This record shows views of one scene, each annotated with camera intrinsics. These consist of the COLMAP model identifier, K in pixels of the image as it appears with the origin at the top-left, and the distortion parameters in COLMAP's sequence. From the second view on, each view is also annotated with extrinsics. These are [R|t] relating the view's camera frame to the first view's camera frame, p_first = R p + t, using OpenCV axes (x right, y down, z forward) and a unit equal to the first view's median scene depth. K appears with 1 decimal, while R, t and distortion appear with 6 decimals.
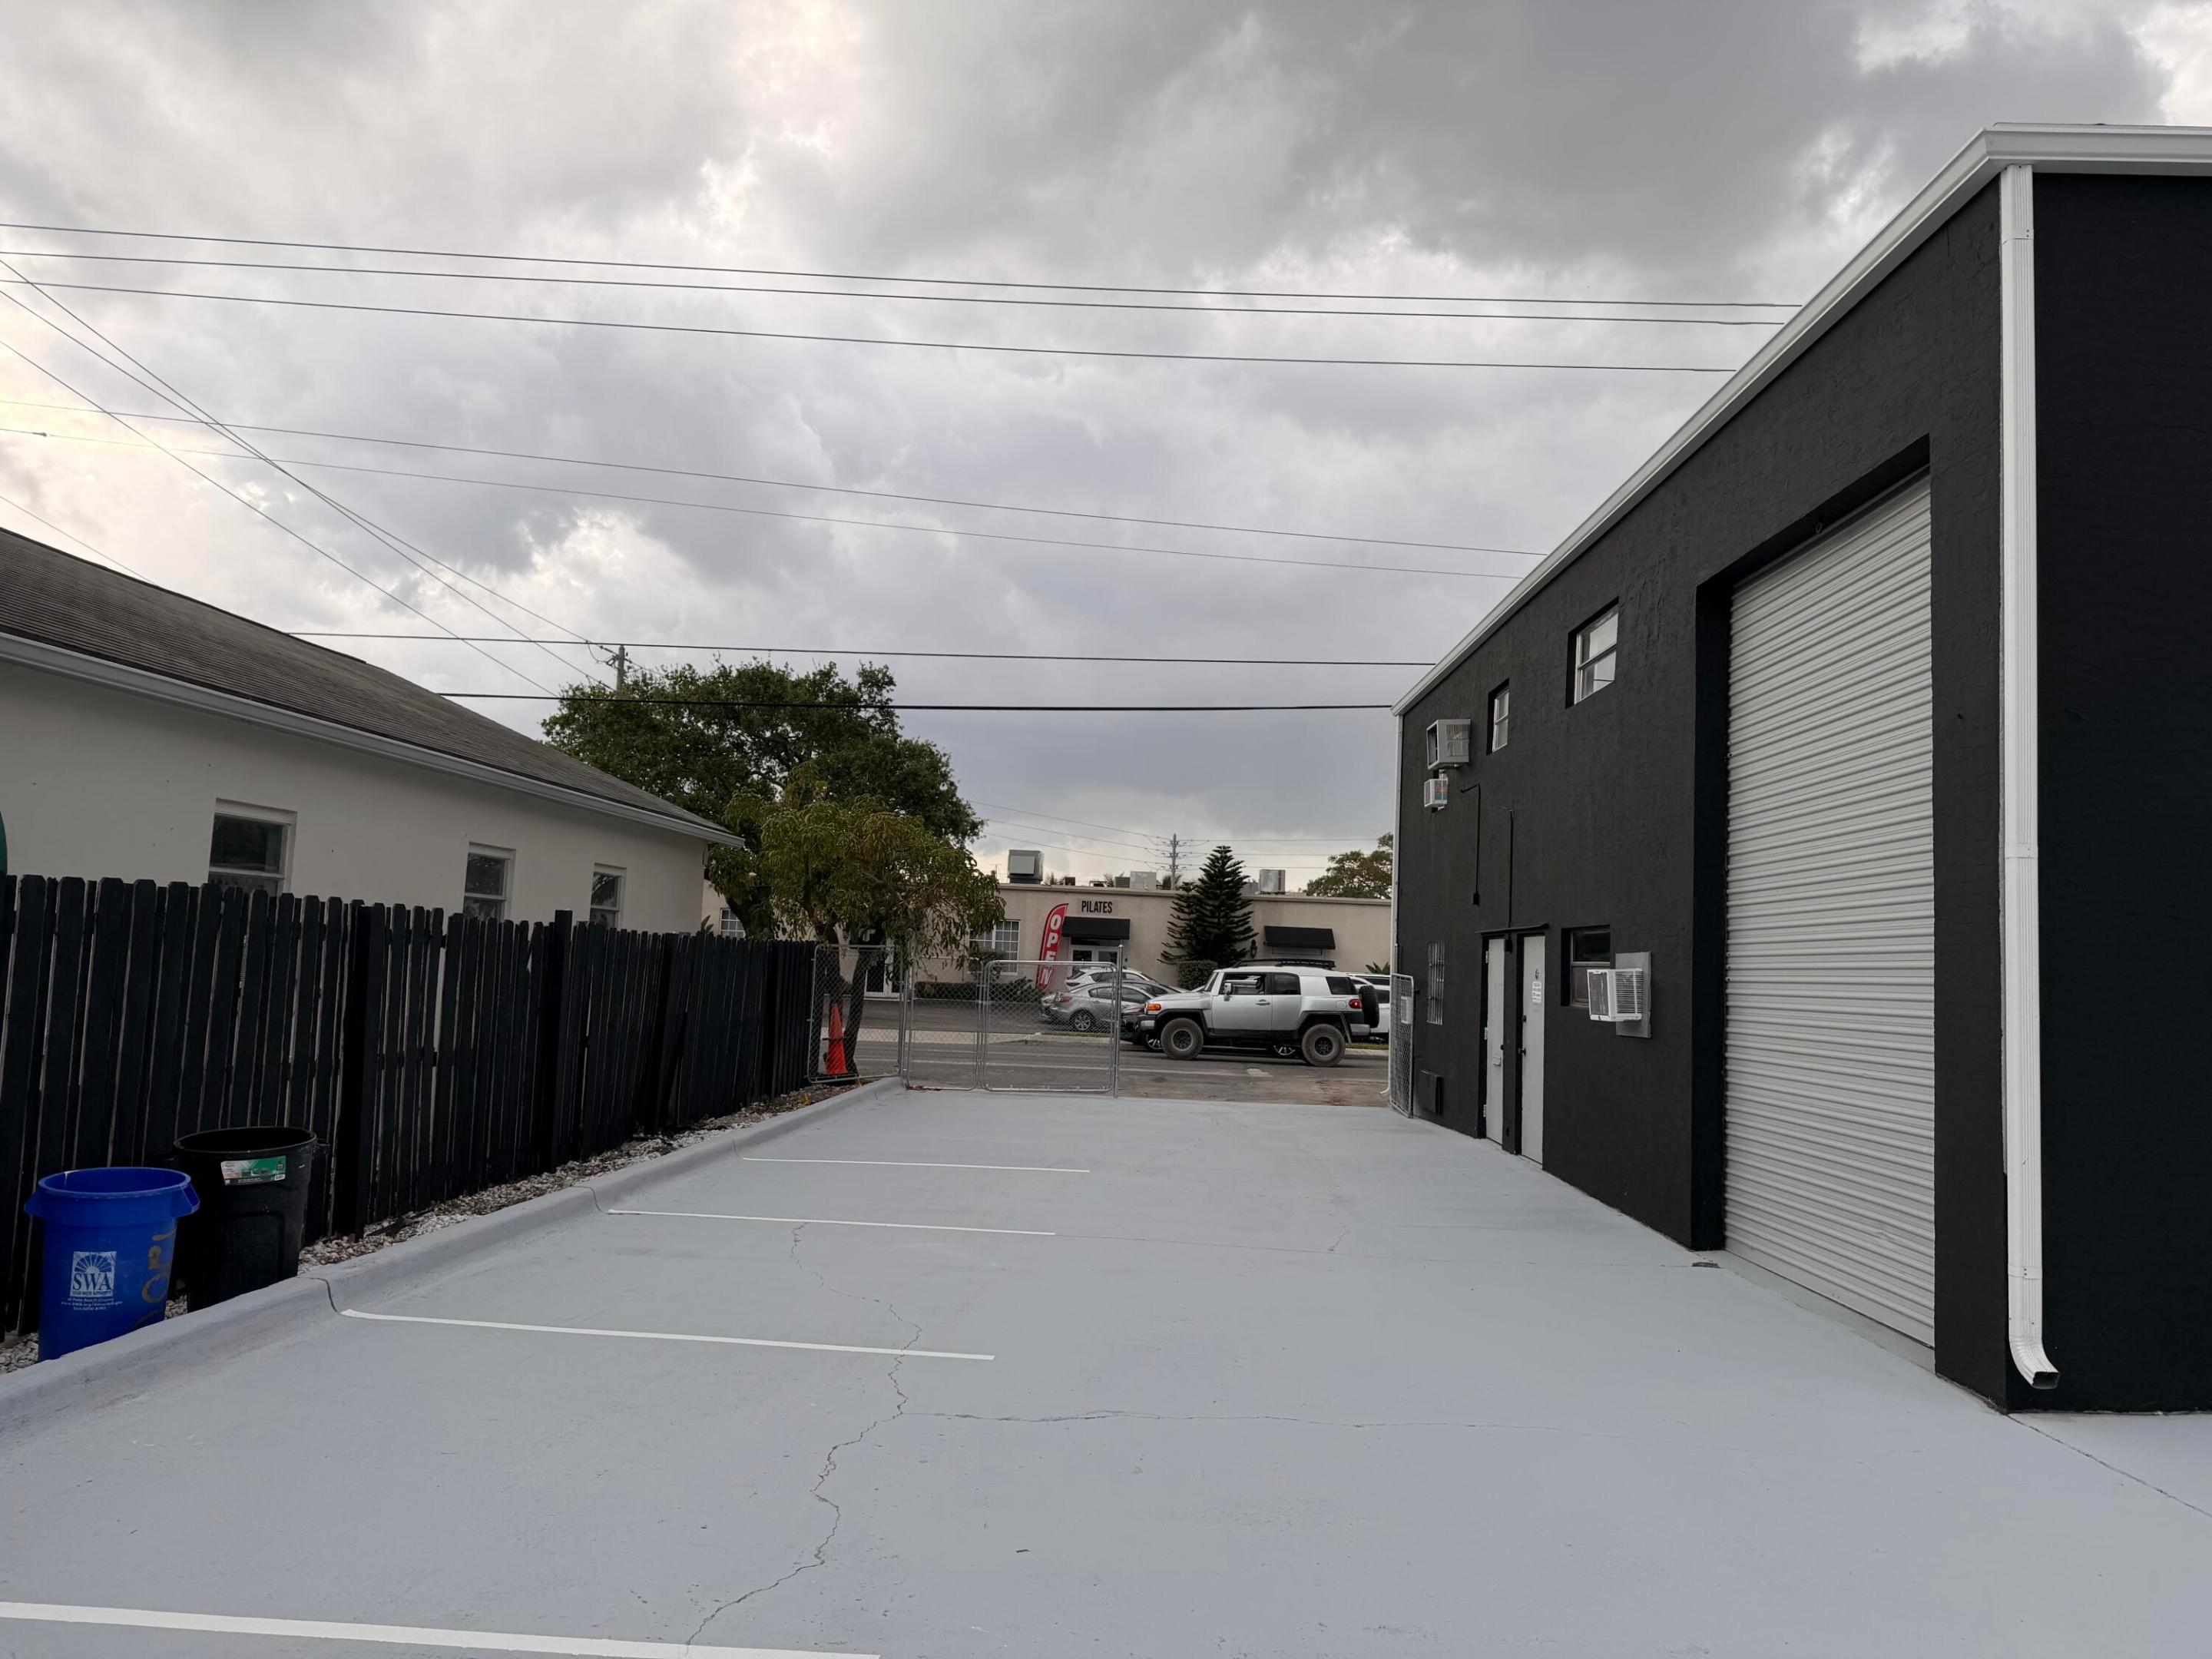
lens RADIAL K [[1534.2, 0, 1097.4], [0, 1534.2, 835.2], [0, 0, 1]] dist [0.153347, -0.234987]
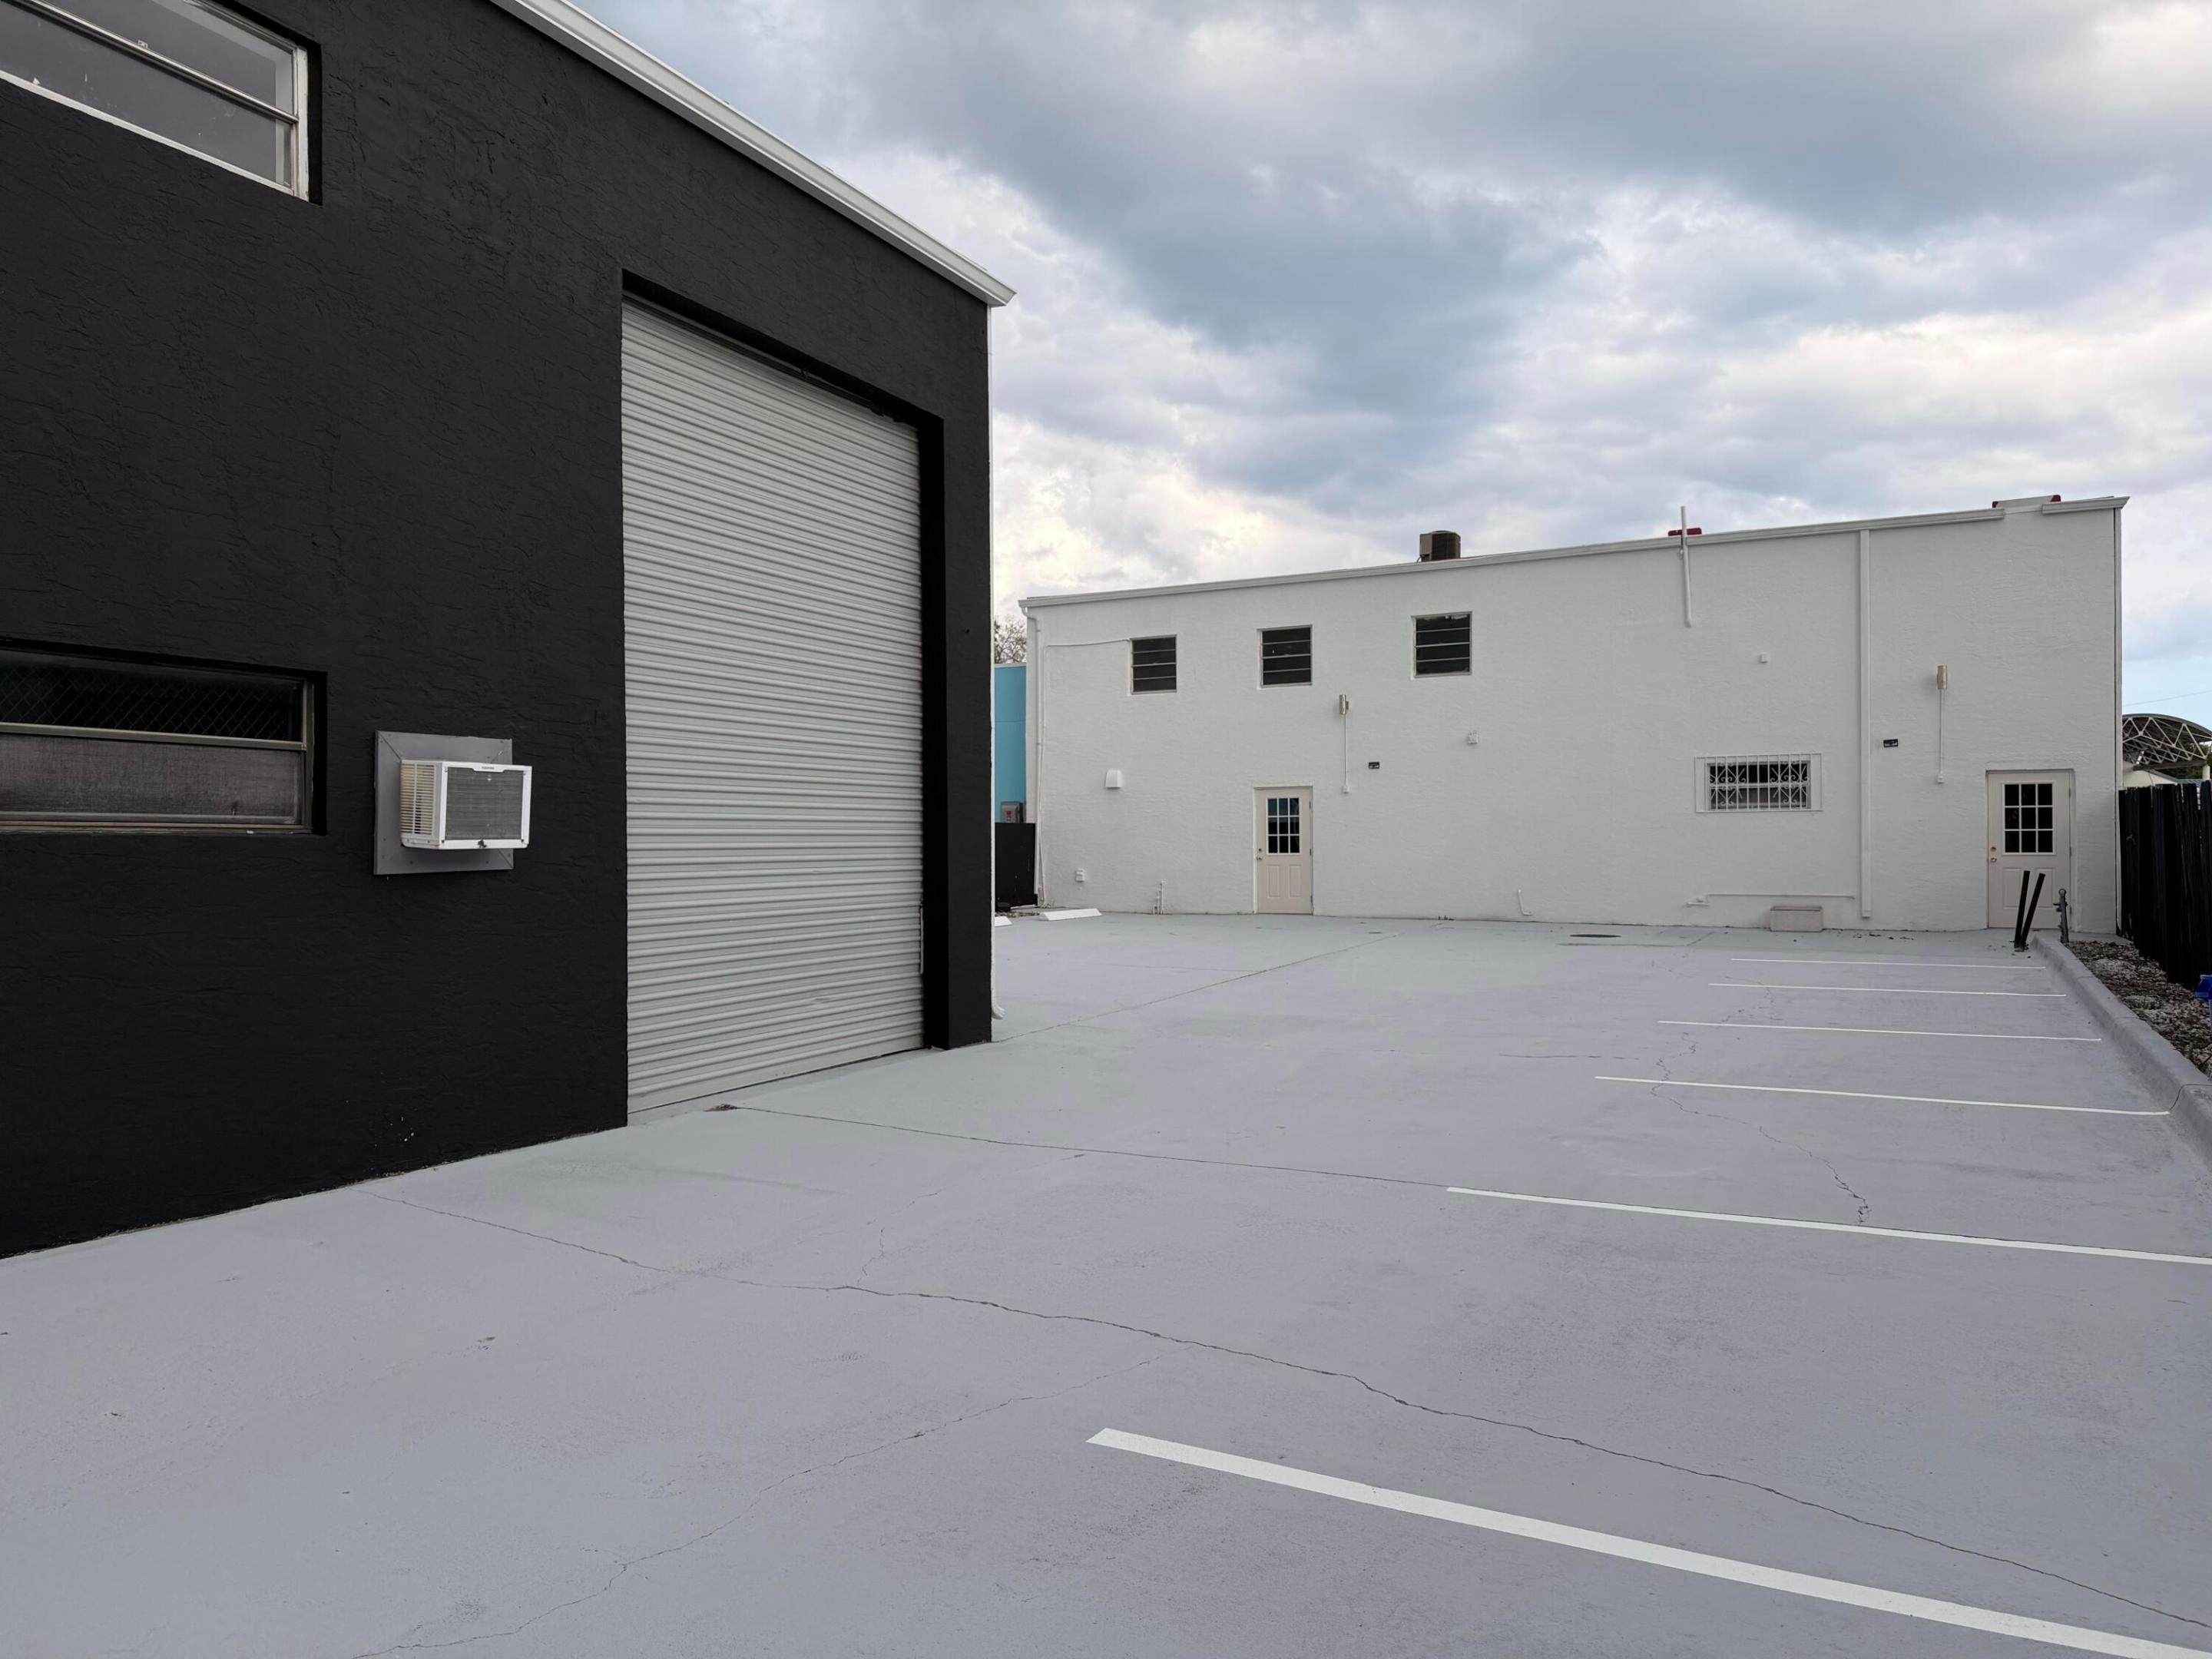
lens RADIAL K [[1492.2, 0, 1062.0], [0, 1492.2, 855.8], [0, 0, 1]] dist [0.060401, -0.139492]
pose [[-0.894766, -0.043026, 0.444459, -0.108415], [-0.071098, 0.996377, -0.046675, 0.109147], [-0.440840, -0.073363, -0.894583, 1.165156]]
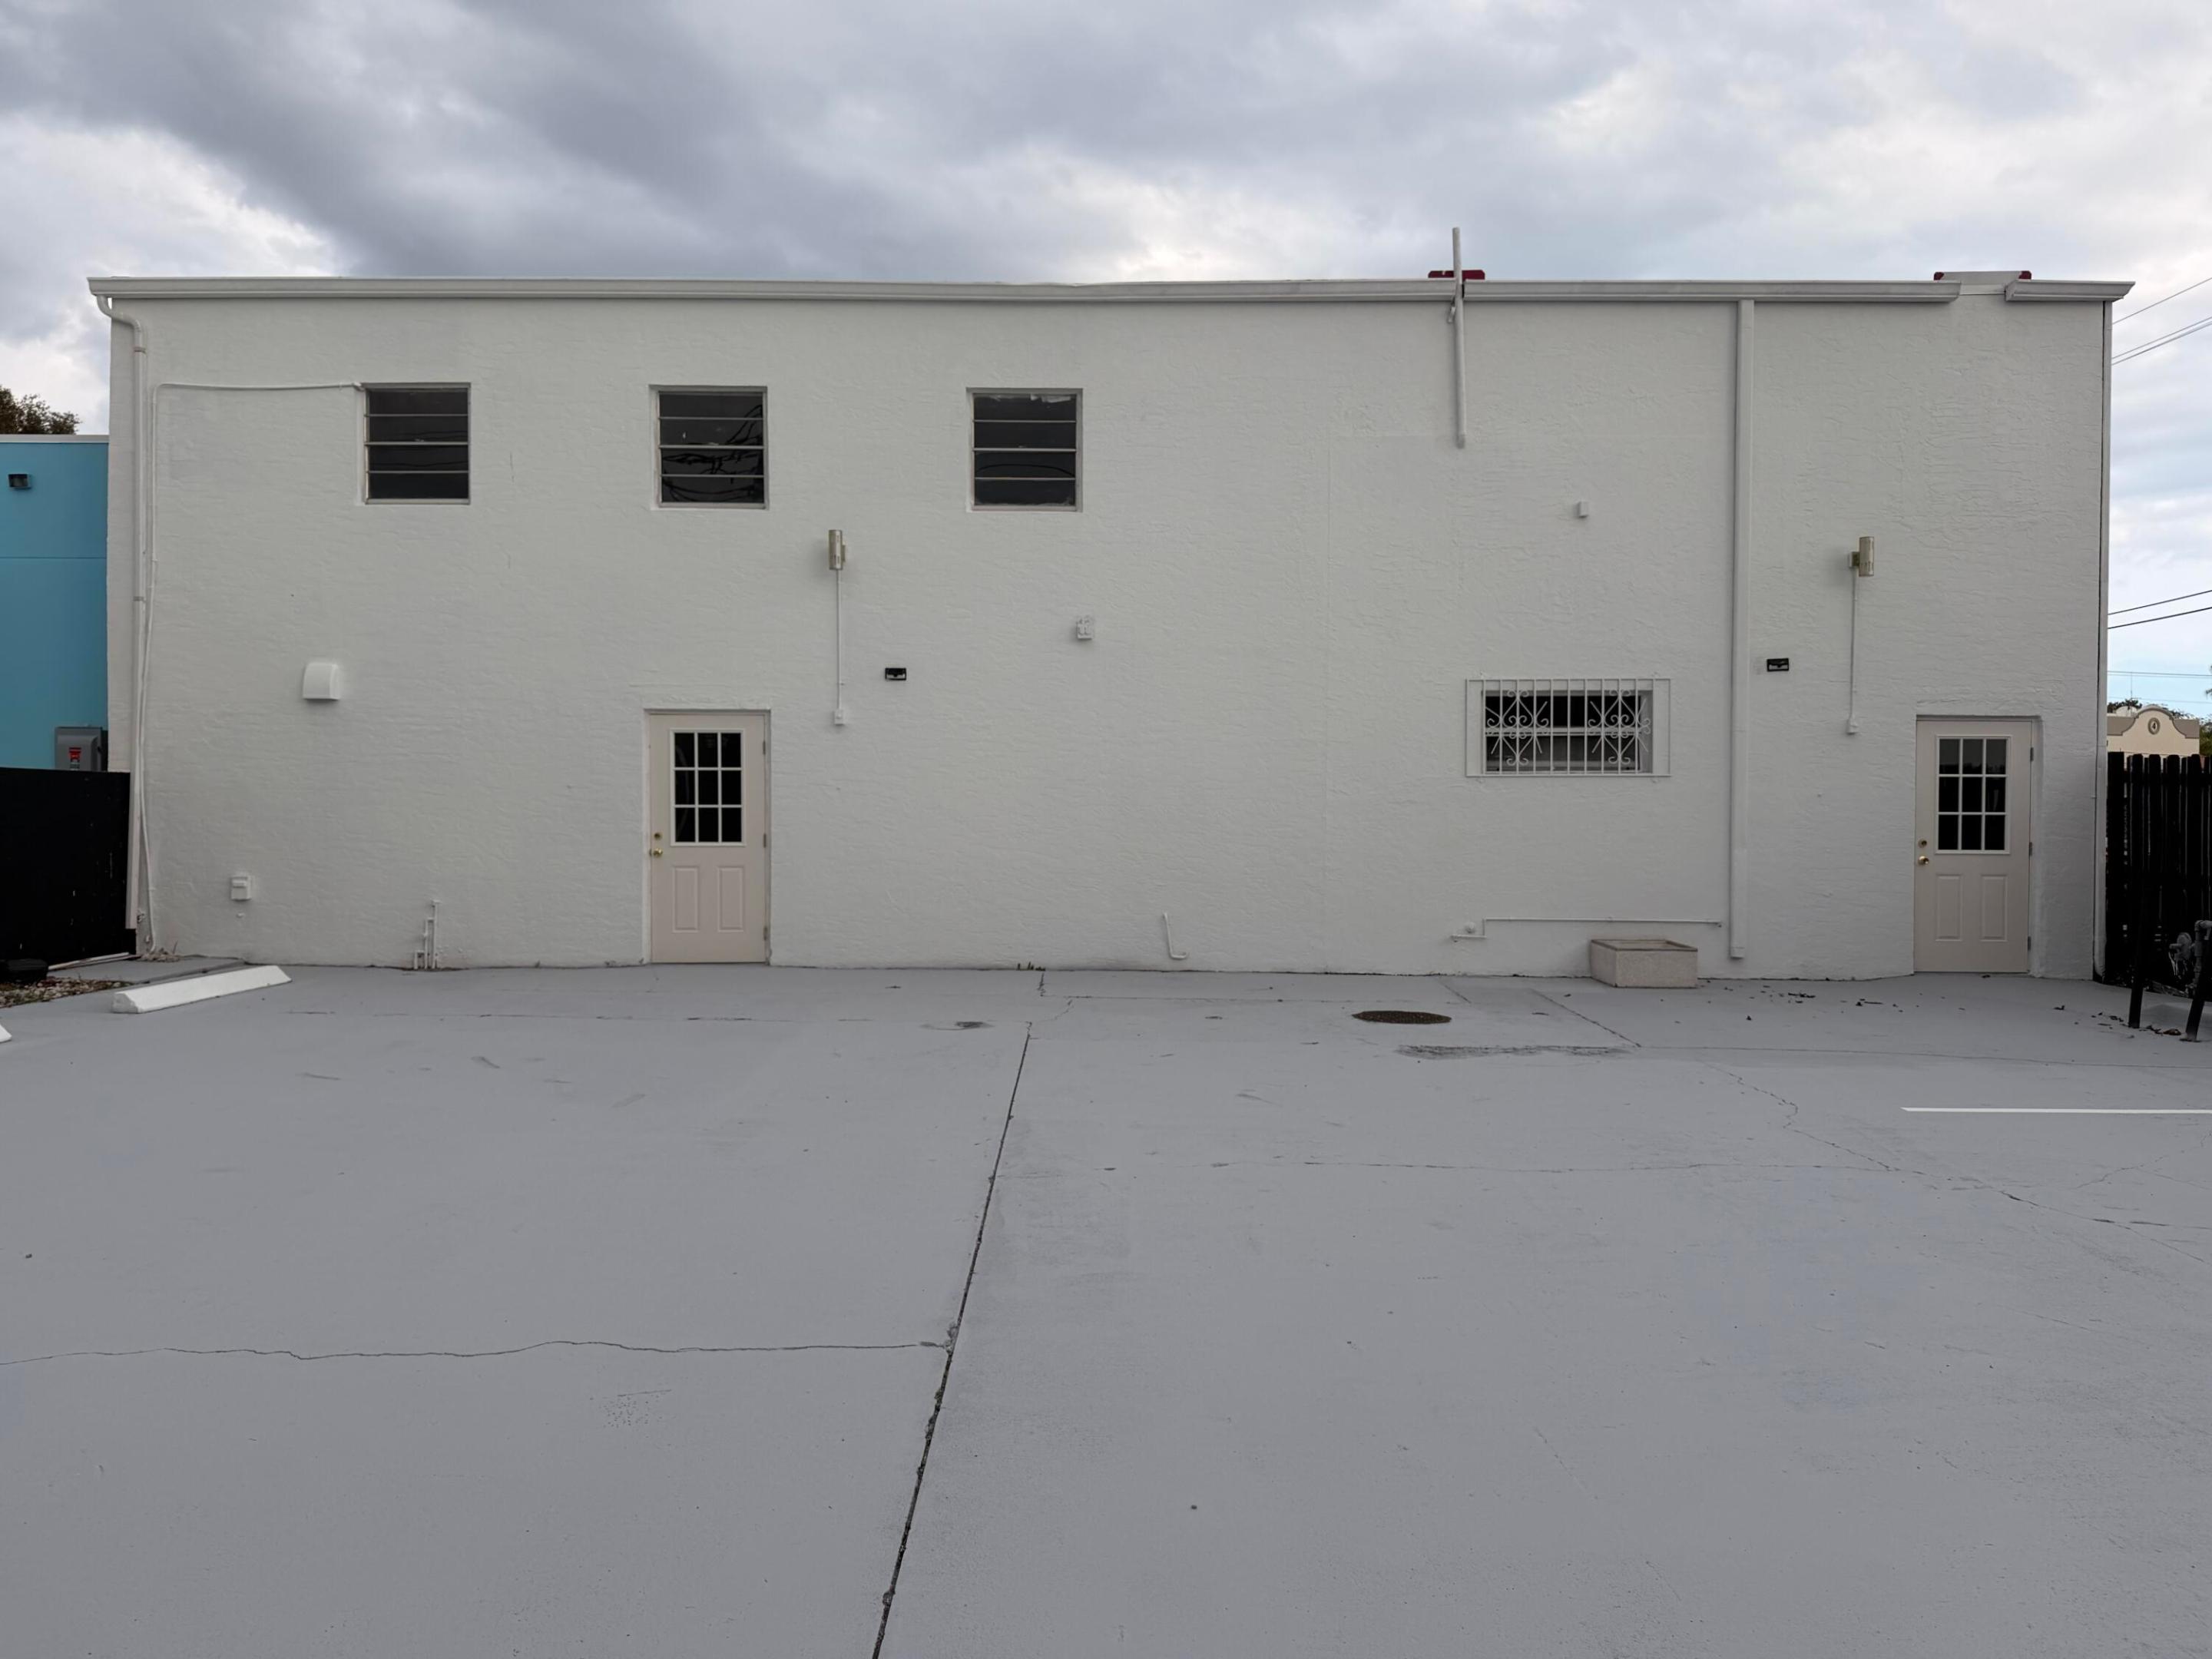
lens RADIAL K [[1543.2, 0, 1095.7], [0, 1543.2, 840.3], [0, 0, 1]] dist [0.071386, -0.074474]
pose [[-0.998375, -0.048379, -0.030113, 0.244734], [-0.046409, 0.996935, -0.062987, 0.050083], [0.033068, -0.061488, -0.997560, 0.383799]]
